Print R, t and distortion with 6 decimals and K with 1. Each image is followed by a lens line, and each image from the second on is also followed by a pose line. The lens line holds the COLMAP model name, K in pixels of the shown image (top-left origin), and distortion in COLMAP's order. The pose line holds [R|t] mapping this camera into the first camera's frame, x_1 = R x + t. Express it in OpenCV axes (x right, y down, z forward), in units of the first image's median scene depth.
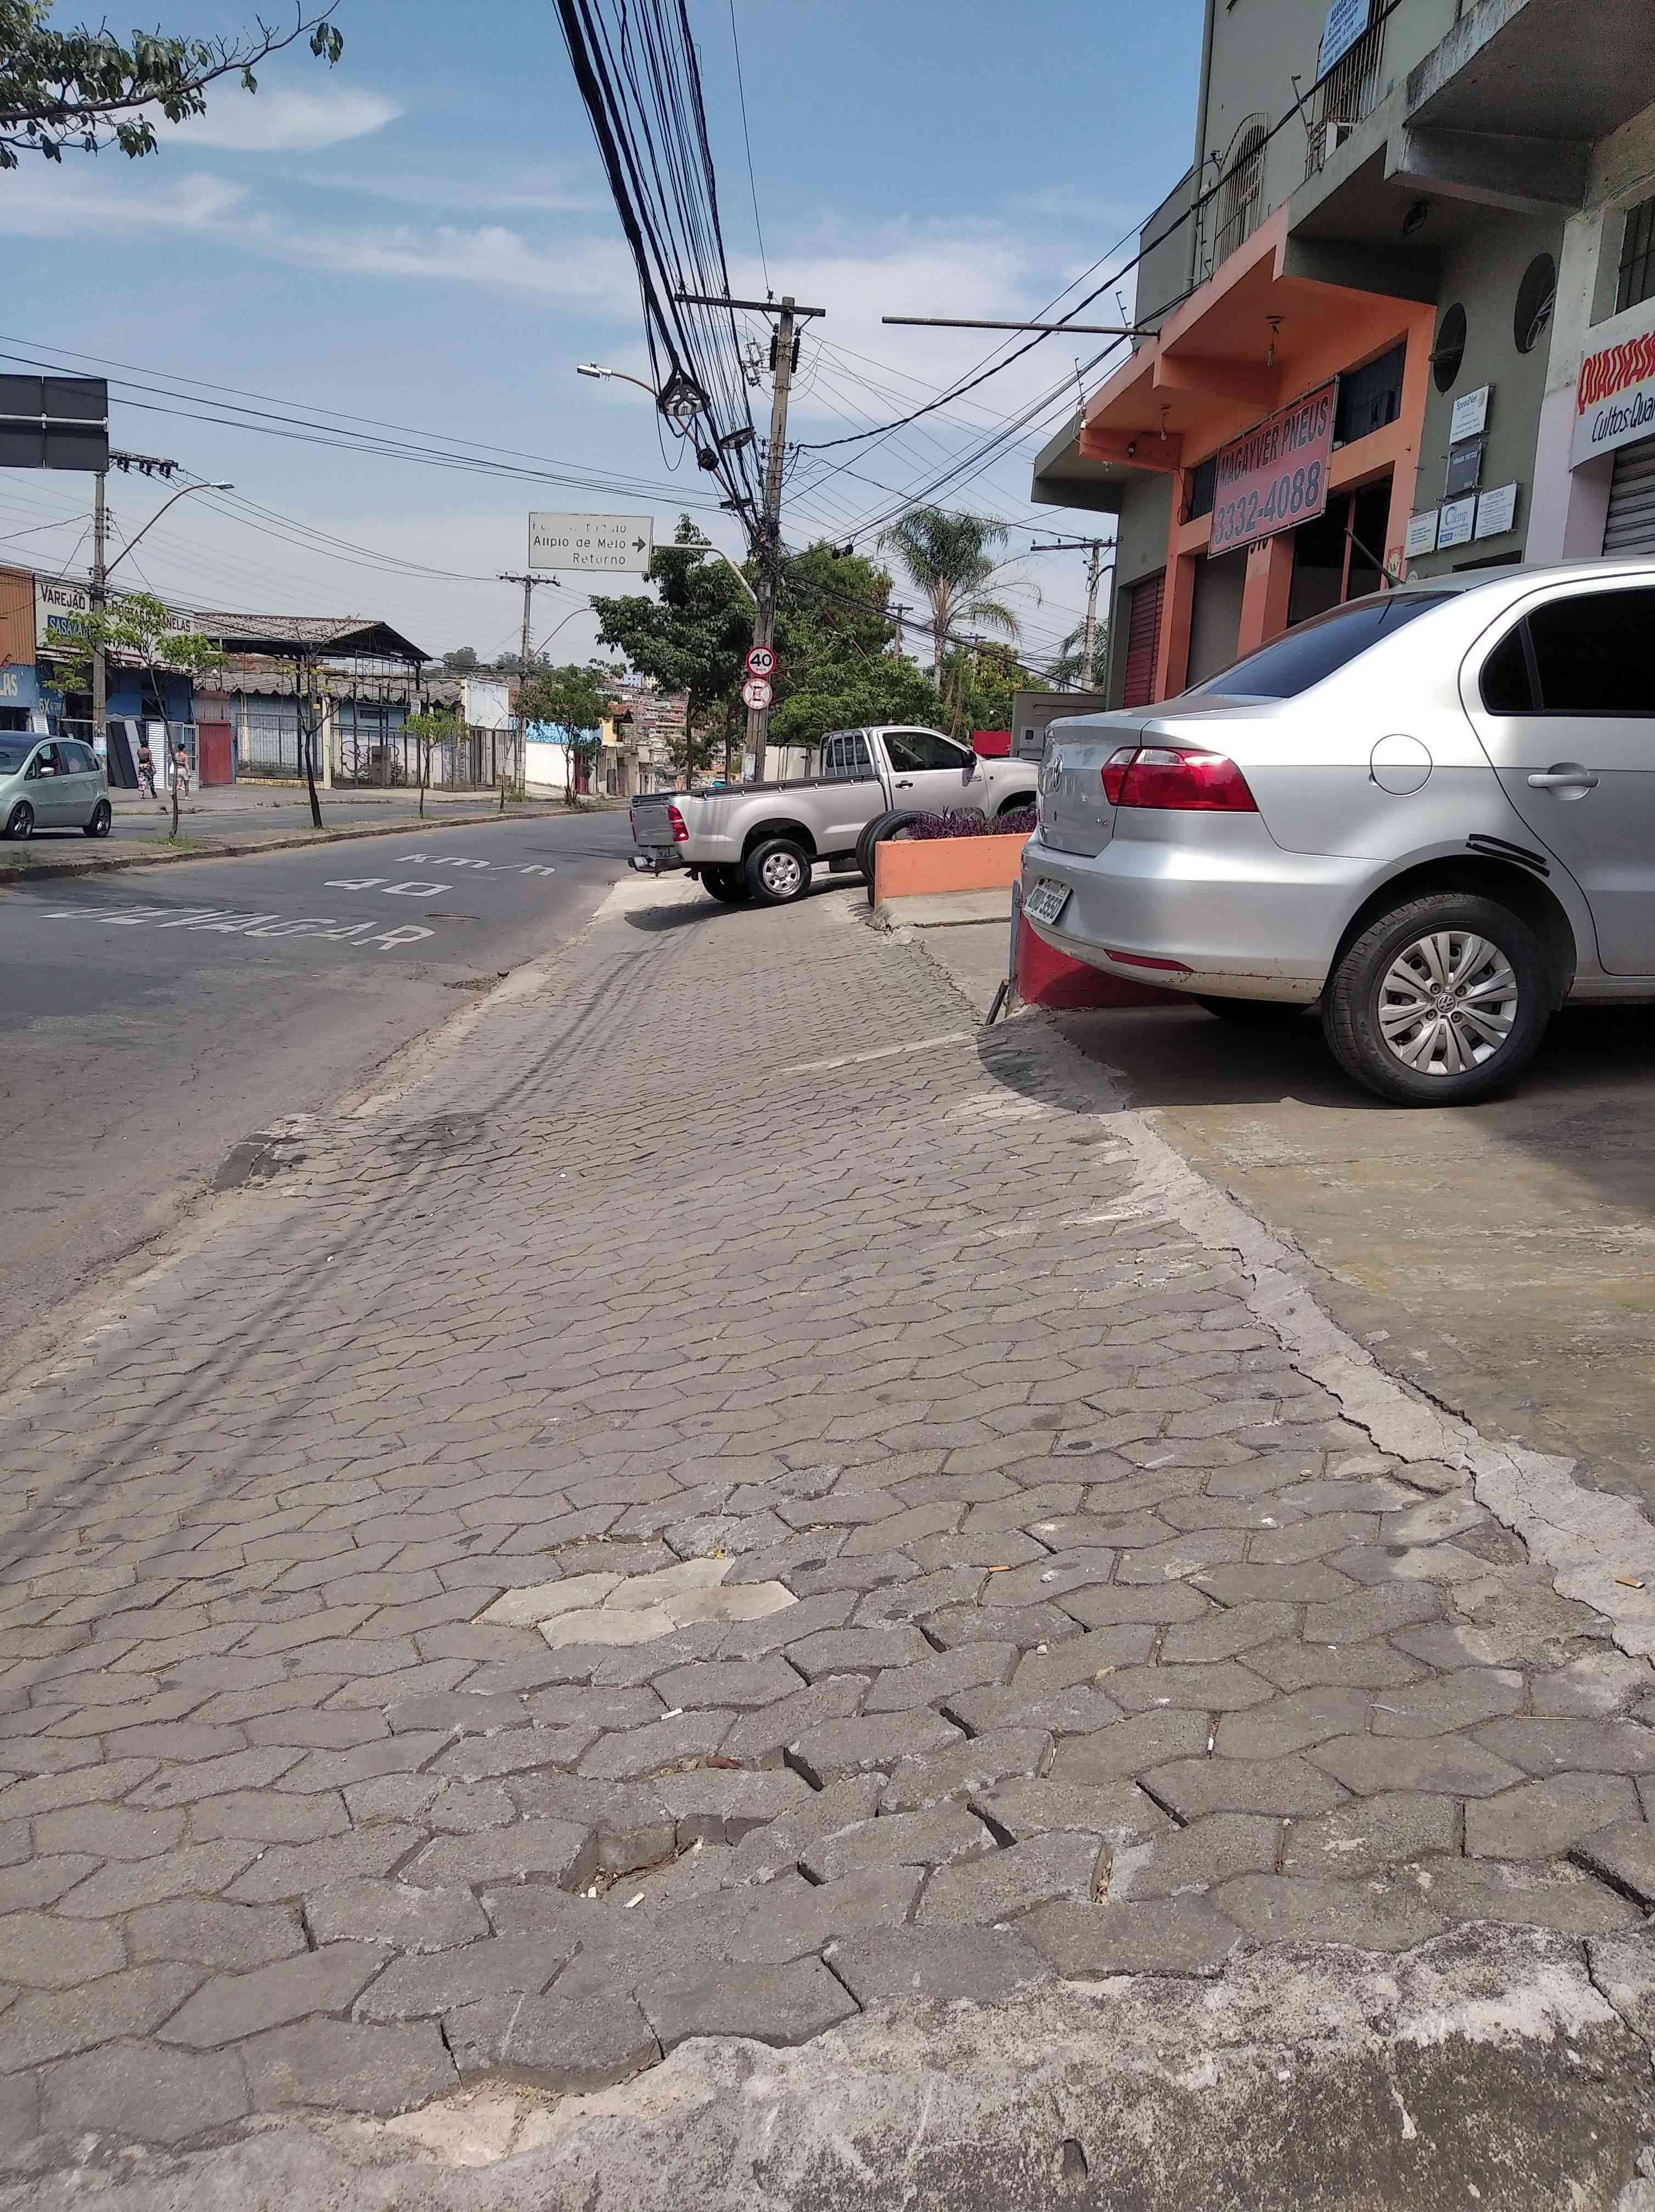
lens RADIAL K [[1652.6, 0, 845.9], [0, 1652.6, 1122.9], [0, 0, 1]] dist [0.035832, -0.055354]
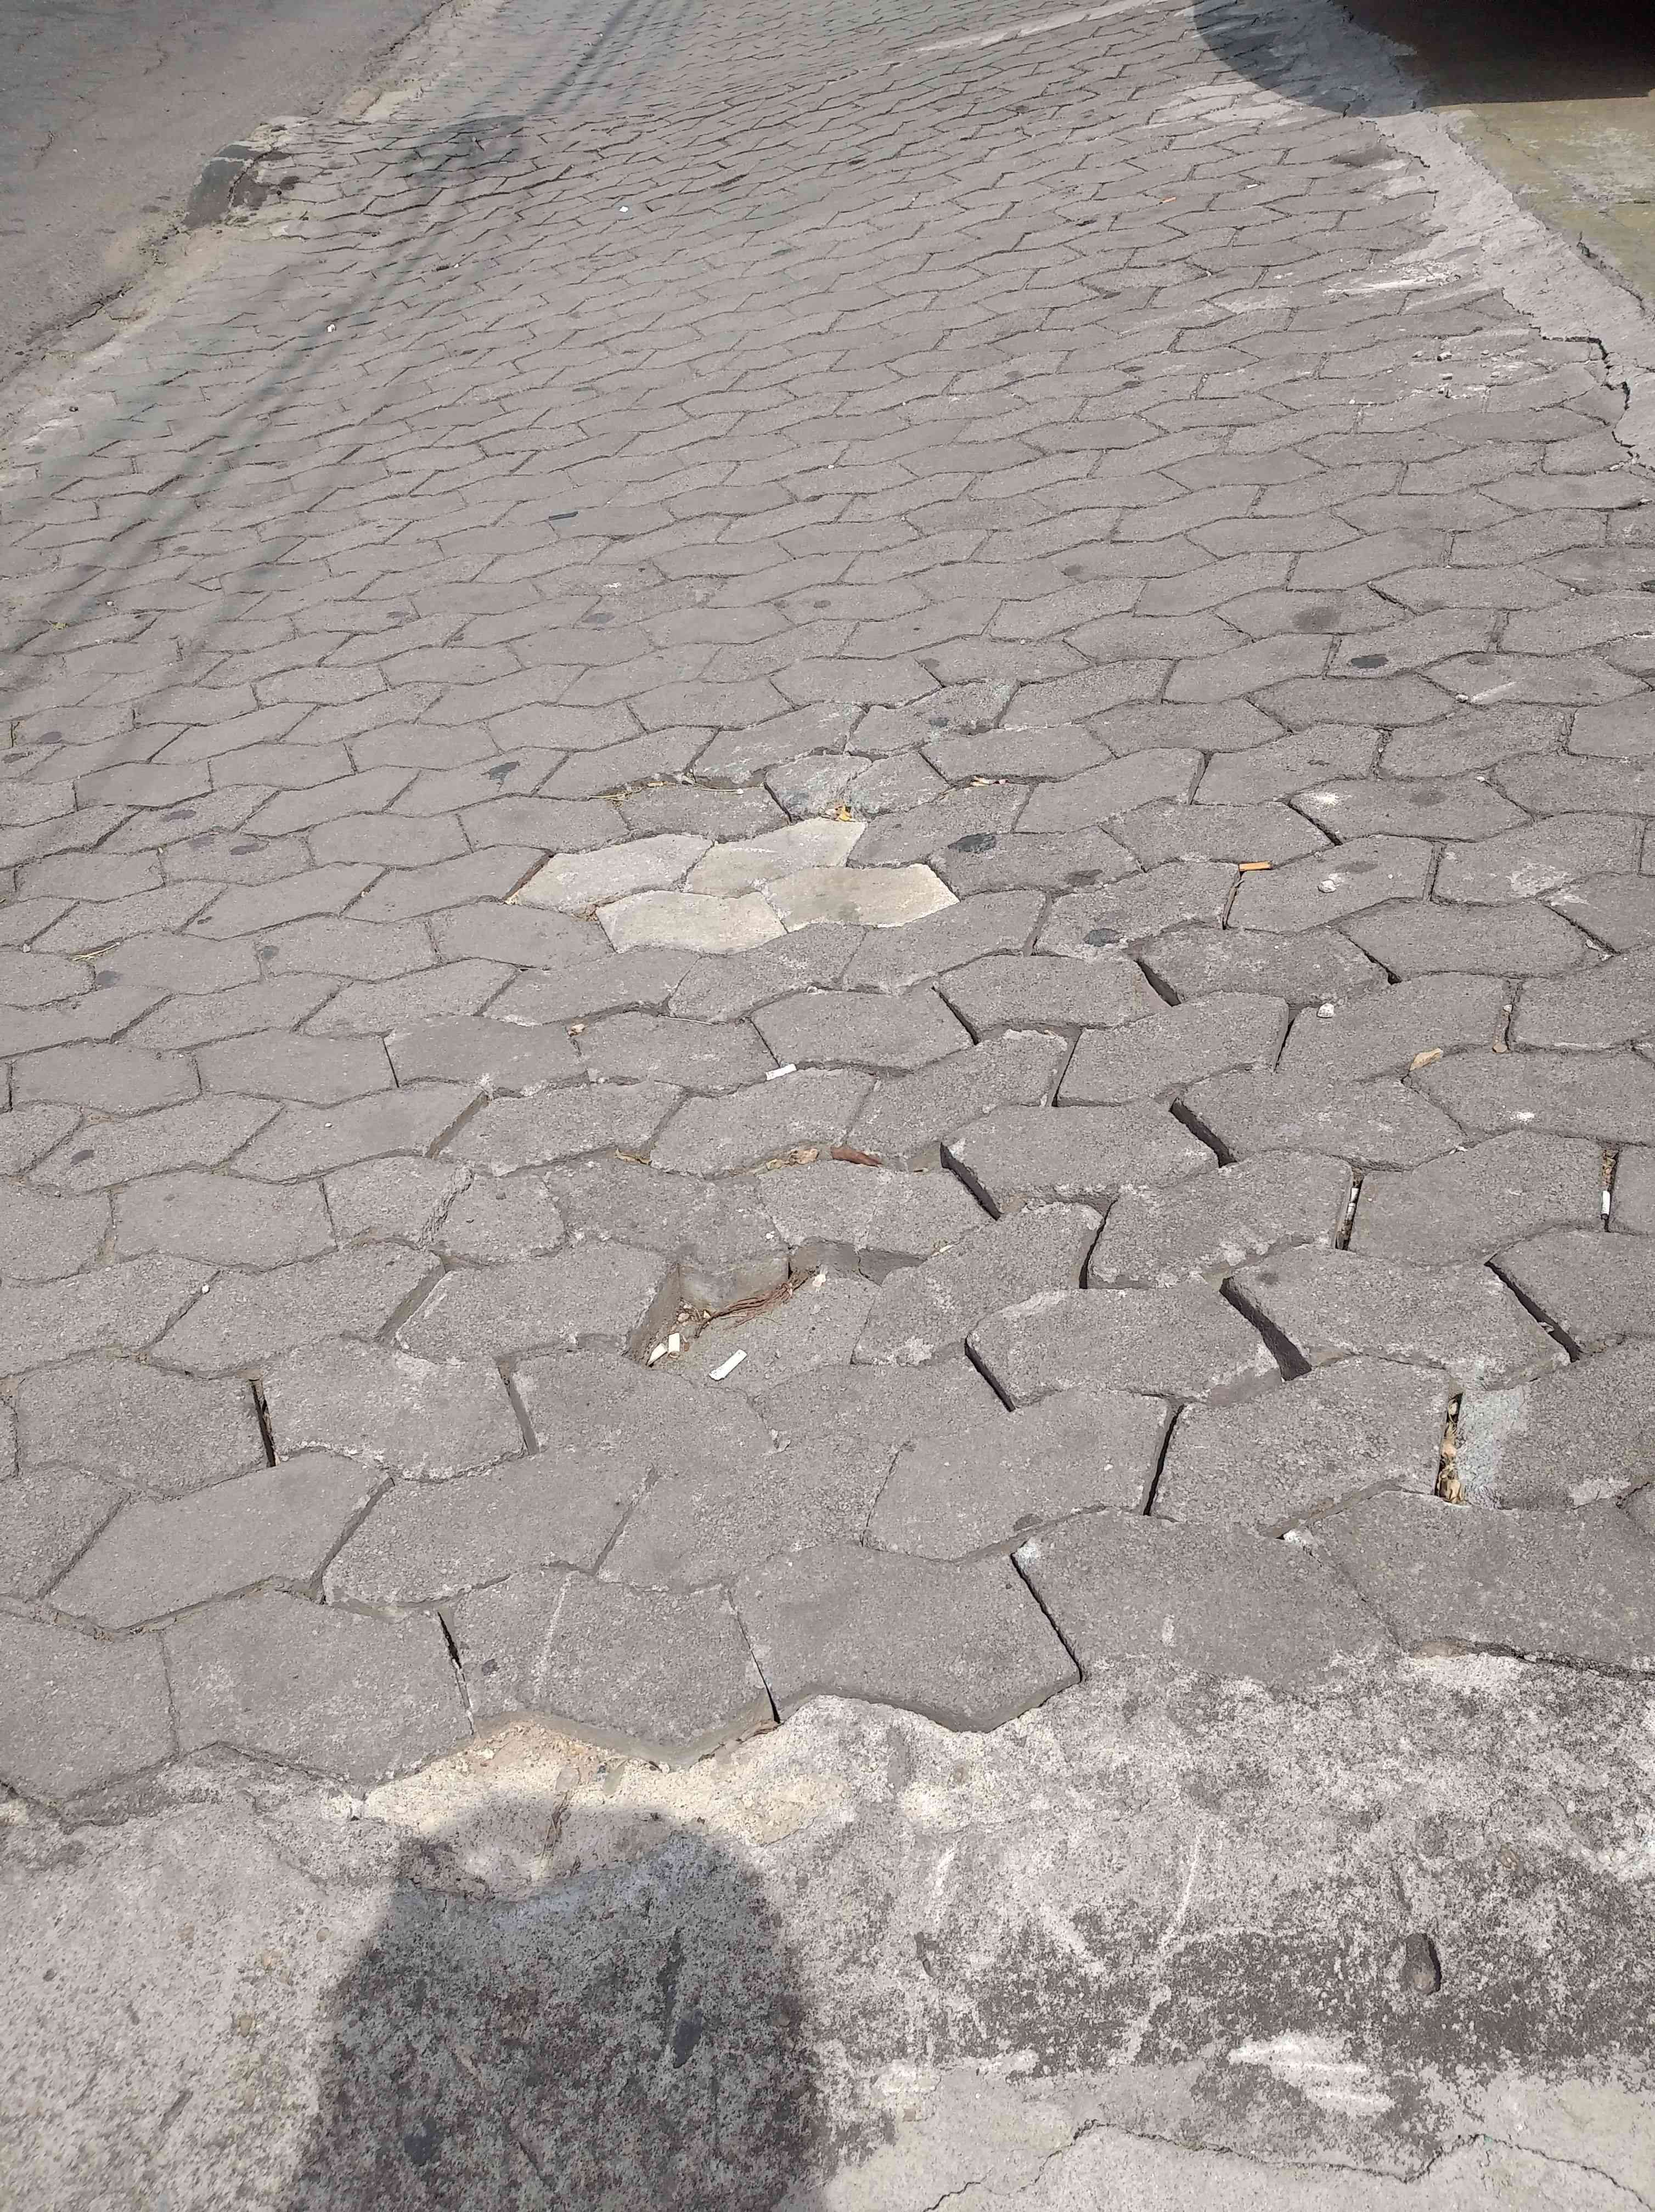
lens RADIAL K [[1652.6, 0, 828.7], [0, 1652.6, 1093.8], [0, 0, 1]] dist [0.035832, -0.055354]
pose [[0.997324, 0.040932, -0.060578, -0.022338], [-0.005487, 0.868153, 0.496266, 0.007366], [0.072905, -0.494605, 0.866055, 0.208705]]
